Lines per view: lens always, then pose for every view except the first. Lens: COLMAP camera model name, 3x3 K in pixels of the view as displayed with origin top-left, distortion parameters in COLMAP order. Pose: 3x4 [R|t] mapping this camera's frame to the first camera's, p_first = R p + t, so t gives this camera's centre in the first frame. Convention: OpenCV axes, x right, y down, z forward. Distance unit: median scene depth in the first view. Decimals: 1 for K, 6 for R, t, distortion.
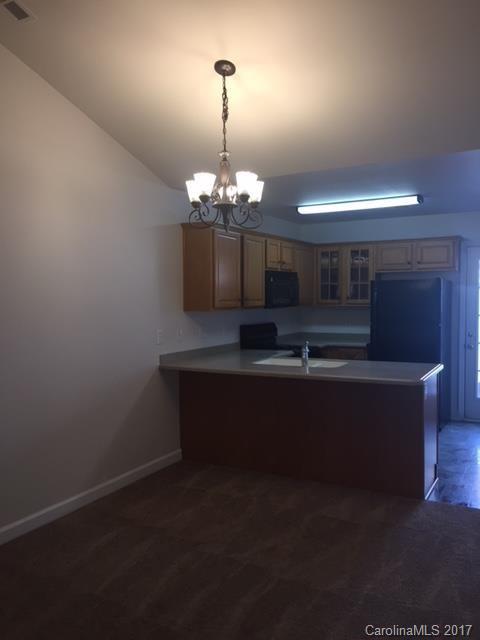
lens RADIAL K [[553.3, 0, 240.4], [0, 553.3, 321.5], [0, 0, 1]] dist [0.056309, -0.024862]
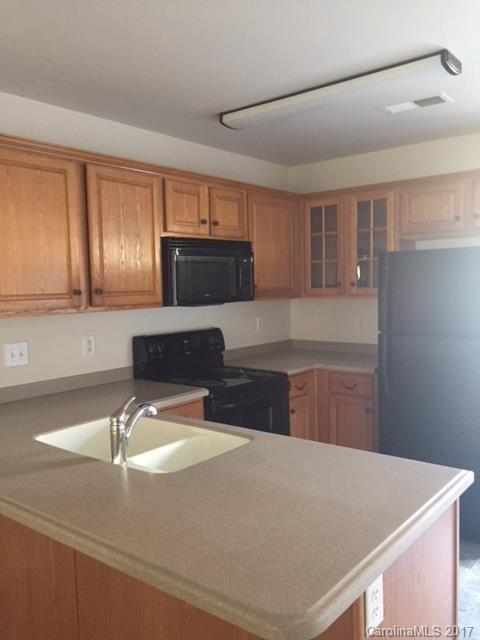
lens RADIAL K [[553.3, 0, 242.6], [0, 553.3, 313.7], [0, 0, 1]] dist [0.056309, -0.024862]
pose [[0.983204, -0.007031, -0.182375, 0.203761], [0.008741, 0.999925, 0.008573, -0.019795], [0.182301, -0.010024, 0.983192, 0.445172]]
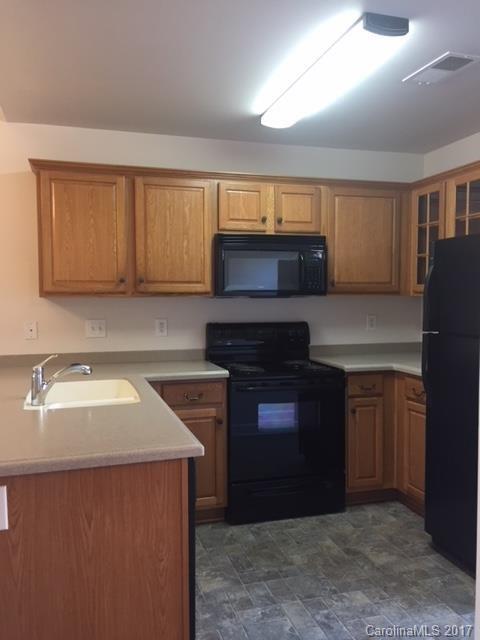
lens RADIAL K [[553.3, 0, 242.7], [0, 553.3, 320.3], [0, 0, 1]] dist [0.056309, -0.024862]
pose [[0.709349, 0.036175, -0.703929, 0.461532], [-0.035847, 0.999241, 0.015228, -0.007452], [0.703946, 0.014432, 0.710107, 0.548332]]
